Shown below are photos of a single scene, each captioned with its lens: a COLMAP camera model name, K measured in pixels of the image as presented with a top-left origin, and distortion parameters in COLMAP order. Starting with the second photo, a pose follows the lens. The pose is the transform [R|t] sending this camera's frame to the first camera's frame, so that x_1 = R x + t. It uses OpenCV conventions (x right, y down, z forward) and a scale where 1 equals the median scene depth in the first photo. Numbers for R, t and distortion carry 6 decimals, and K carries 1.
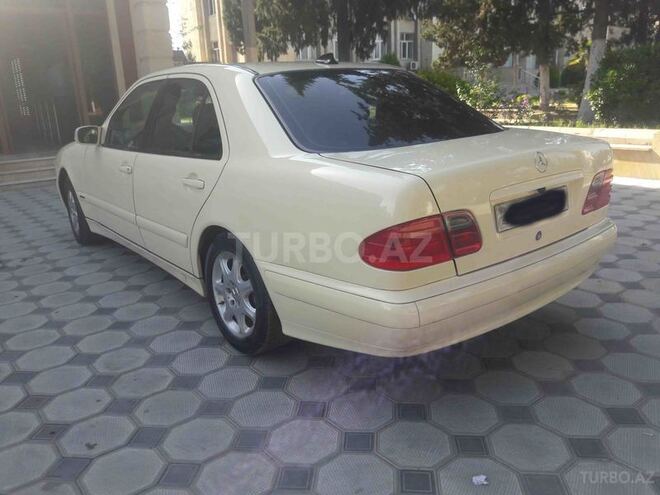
lens RADIAL K [[550.1, 0, 312.6], [0, 550.1, 246.7], [0, 0, 1]] dist [0.004079, -0.001181]
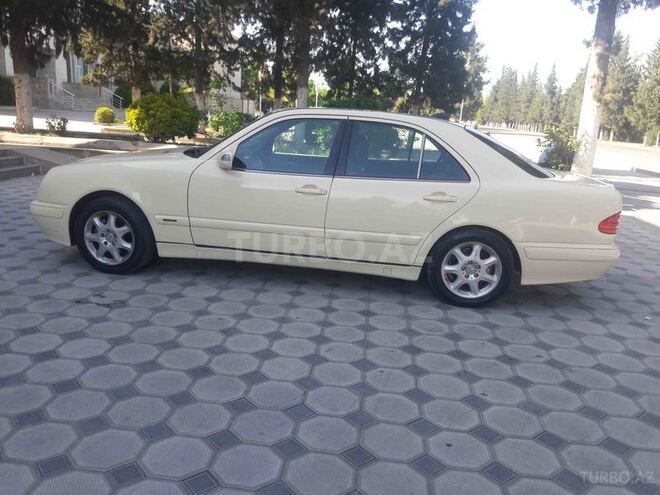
lens RADIAL K [[550.1, 0, 312.6], [0, 550.1, 246.7], [0, 0, 1]] dist [0.004079, -0.001181]
pose [[0.664154, -0.070003, 0.744311, -1.663763], [0.100245, 0.994954, 0.004128, -0.030884], [-0.740845, 0.071872, 0.667820, 0.307392]]
